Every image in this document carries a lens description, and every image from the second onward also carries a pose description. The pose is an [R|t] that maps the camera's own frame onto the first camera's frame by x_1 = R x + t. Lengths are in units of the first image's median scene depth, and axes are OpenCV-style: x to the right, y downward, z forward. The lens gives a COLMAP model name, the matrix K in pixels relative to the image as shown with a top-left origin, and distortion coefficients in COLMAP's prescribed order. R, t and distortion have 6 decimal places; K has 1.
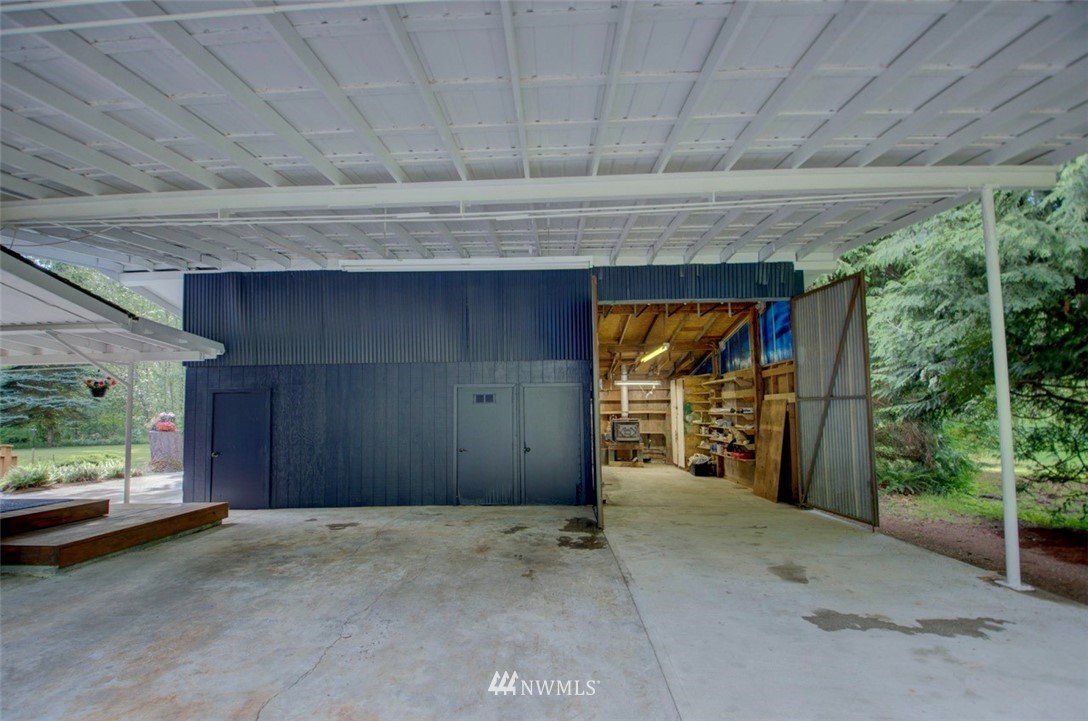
lens RADIAL K [[489.3, 0, 544.4], [0, 489.3, 387.5], [0, 0, 1]] dist [0.001664, -0.018983]
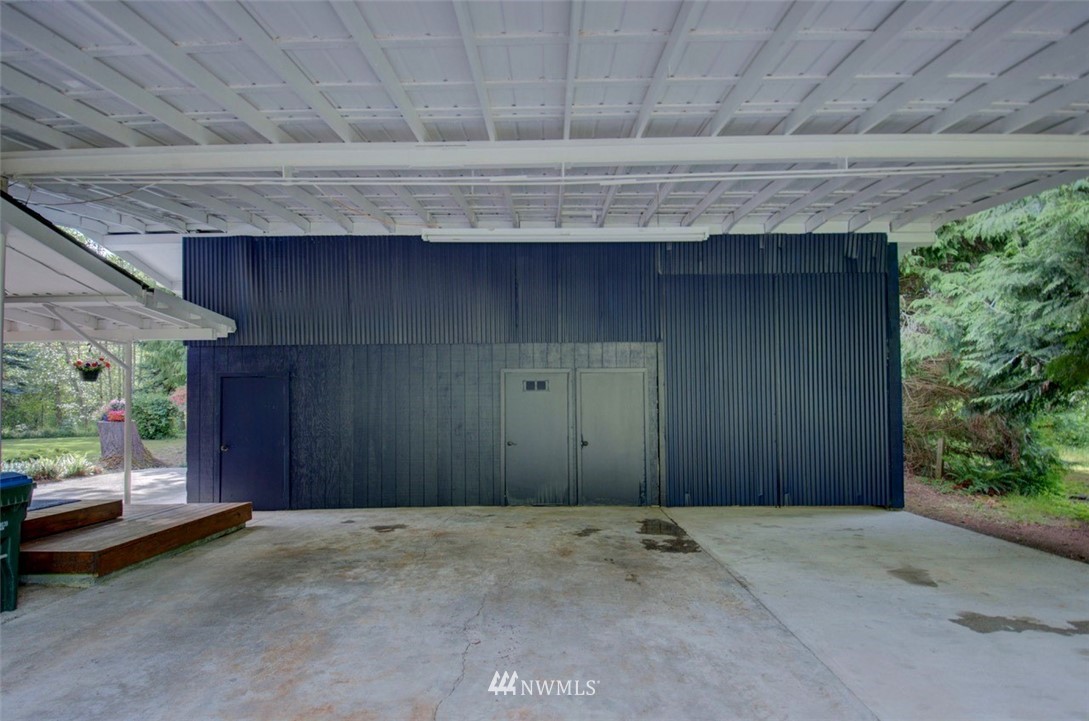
lens RADIAL K [[575.7, 0, 543.1], [0, 575.7, 392.5], [0, 0, 1]] dist [0.003179, -0.018687]
pose [[0.999681, 0.005544, 0.024632, -0.145680], [-0.006417, 0.999349, 0.035492, -0.001290], [-0.024420, -0.035639, 0.999066, -0.035932]]
